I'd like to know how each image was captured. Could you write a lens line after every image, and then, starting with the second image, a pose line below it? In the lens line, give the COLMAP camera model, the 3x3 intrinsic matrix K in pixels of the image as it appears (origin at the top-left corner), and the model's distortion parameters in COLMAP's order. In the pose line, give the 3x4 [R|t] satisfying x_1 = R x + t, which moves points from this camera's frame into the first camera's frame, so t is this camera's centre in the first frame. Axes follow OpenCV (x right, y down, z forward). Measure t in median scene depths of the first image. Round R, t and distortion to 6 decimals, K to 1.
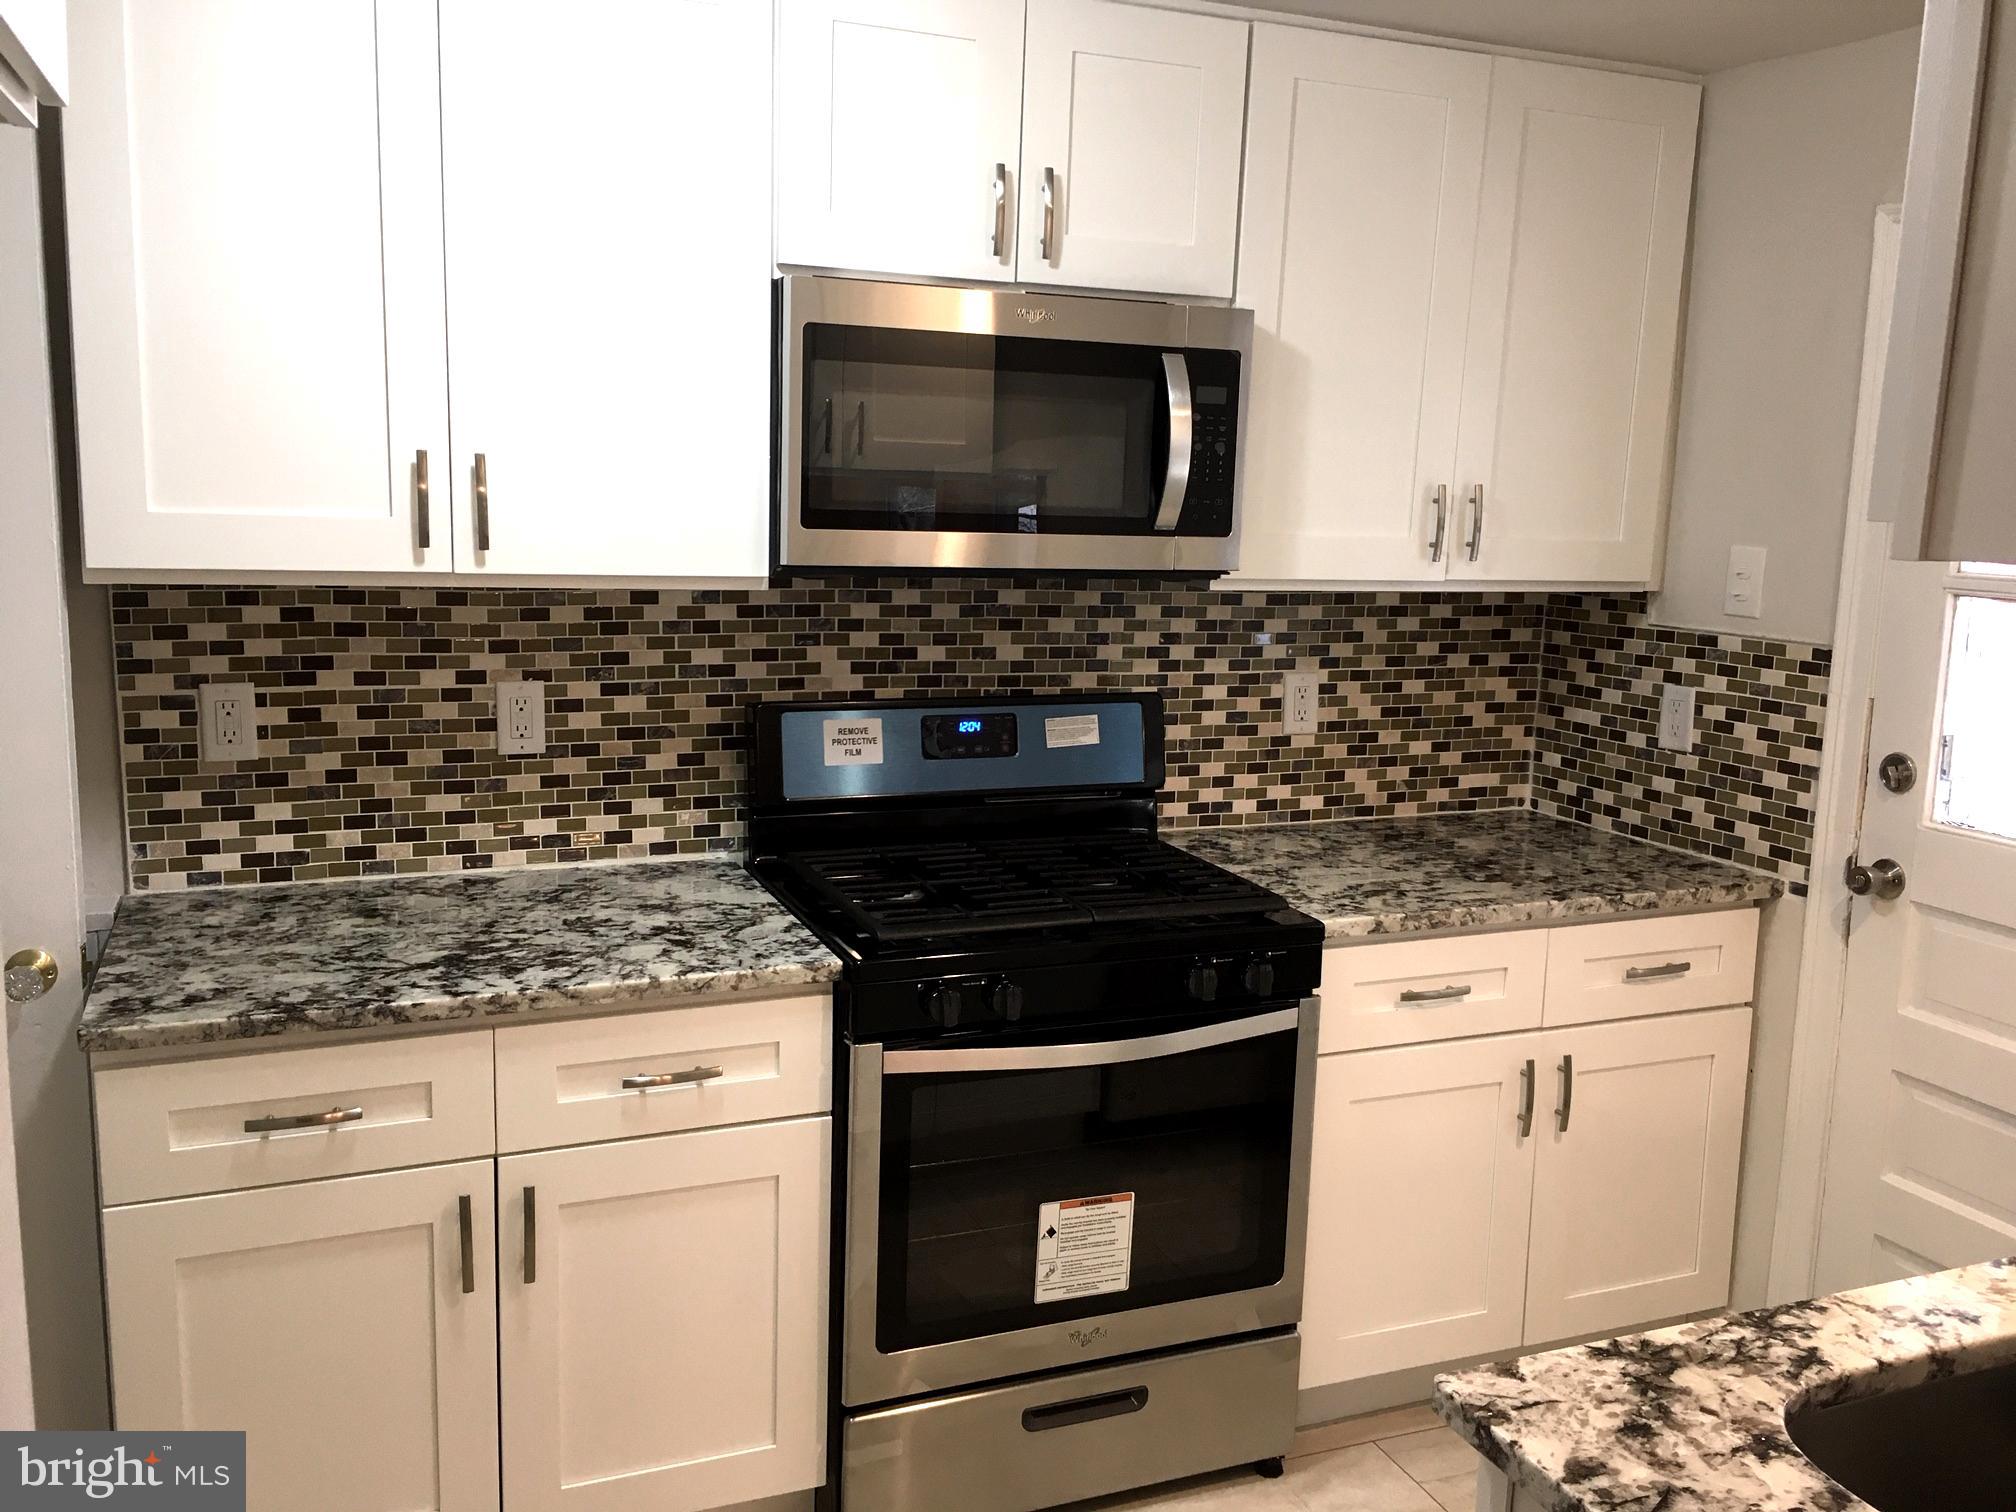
lens RADIAL K [[1726.4, 0, 1008.0], [0, 1726.4, 748.4], [0, 0, 1]] dist [0.073394, -0.053111]
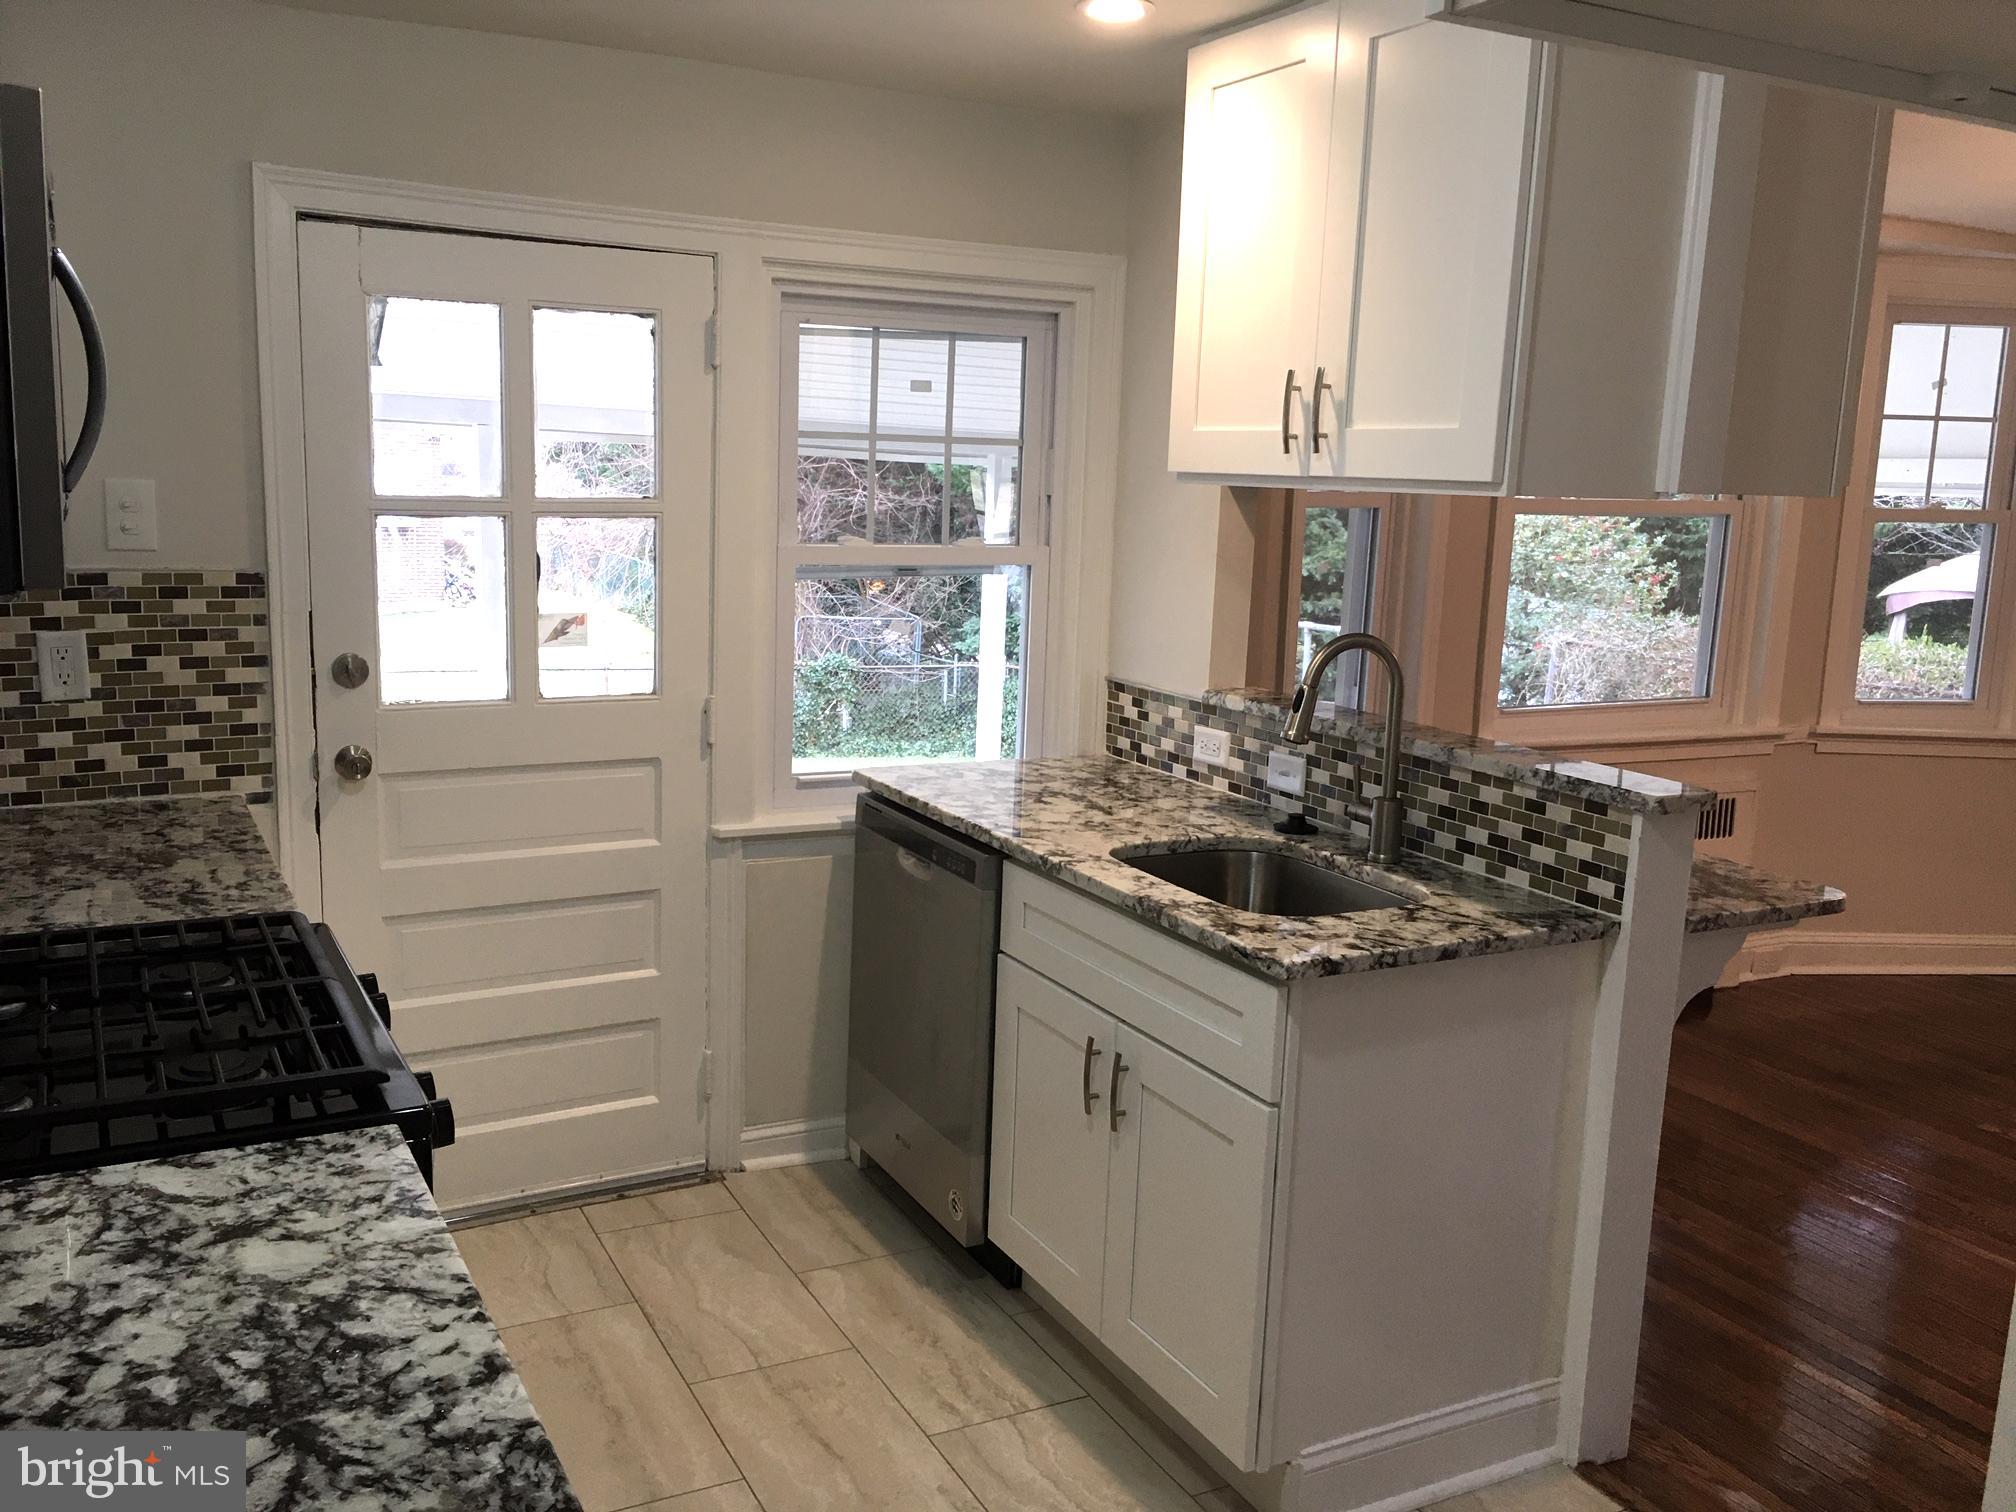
lens RADIAL K [[1726.4, 0, 1000.4], [0, 1726.4, 752.6], [0, 0, 1]] dist [0.073394, -0.053111]
pose [[-0.108078, -0.199542, 0.973911, -0.679588], [0.121387, 0.969670, 0.212144, -0.126808], [-0.986704, 0.141149, -0.080578, 0.674150]]
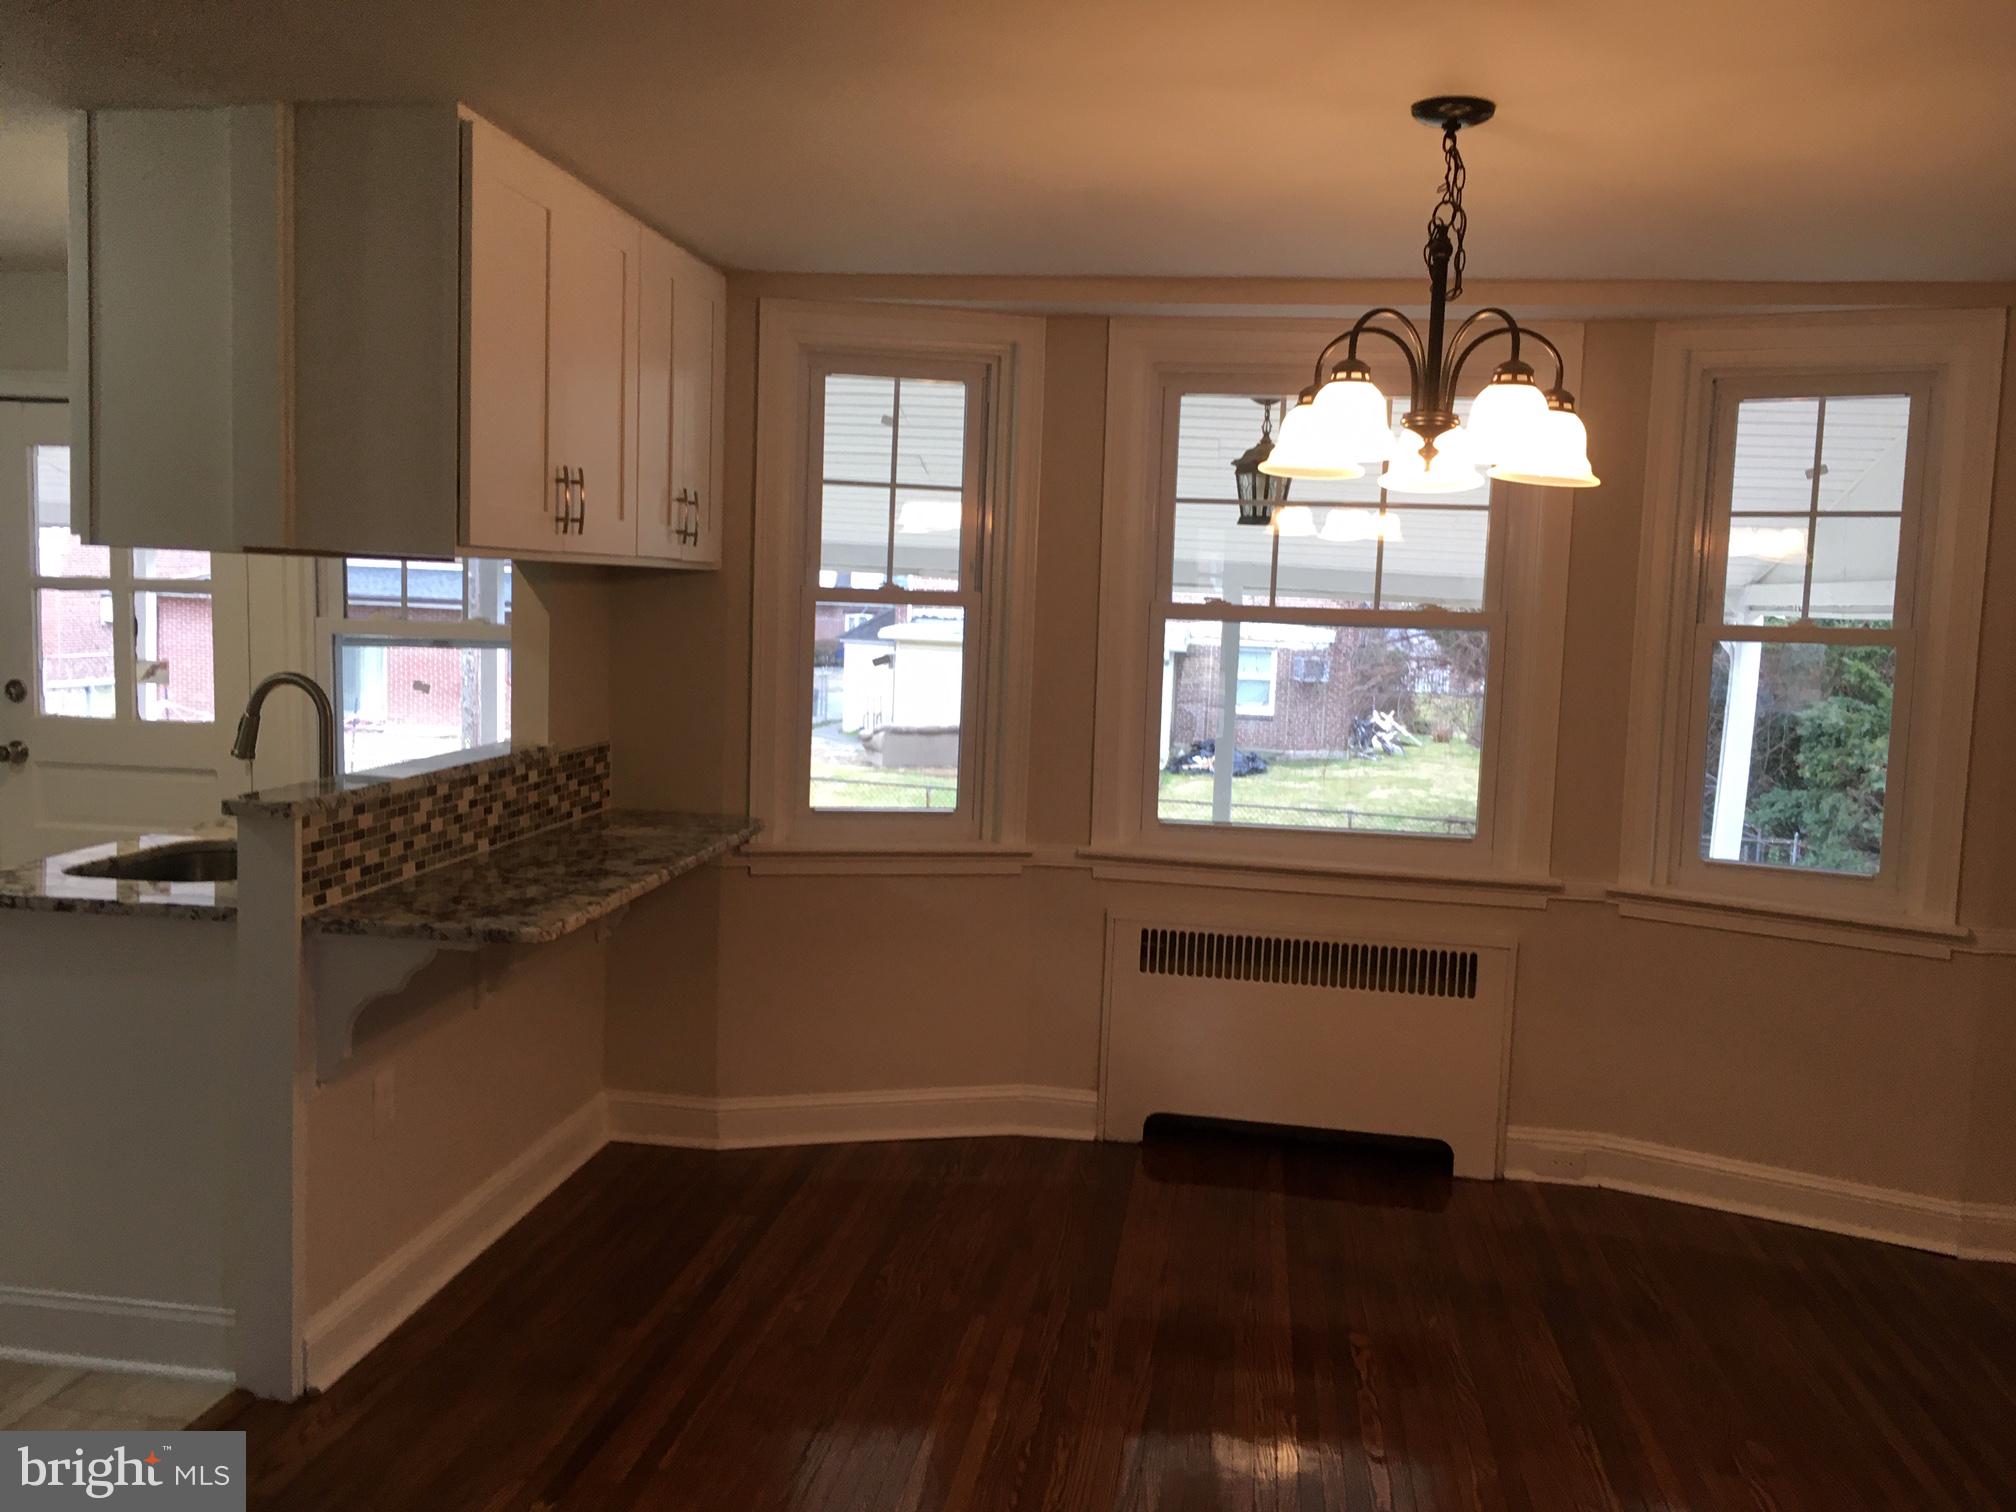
lens RADIAL K [[1726.4, 0, 993.4], [0, 1726.4, 748.9], [0, 0, 1]] dist [0.073394, -0.053111]
pose [[0.495396, -0.093623, 0.863607, -0.533804], [0.117486, 0.992262, 0.040176, 0.116140], [-0.860685, 0.081559, 0.502562, -0.724291]]
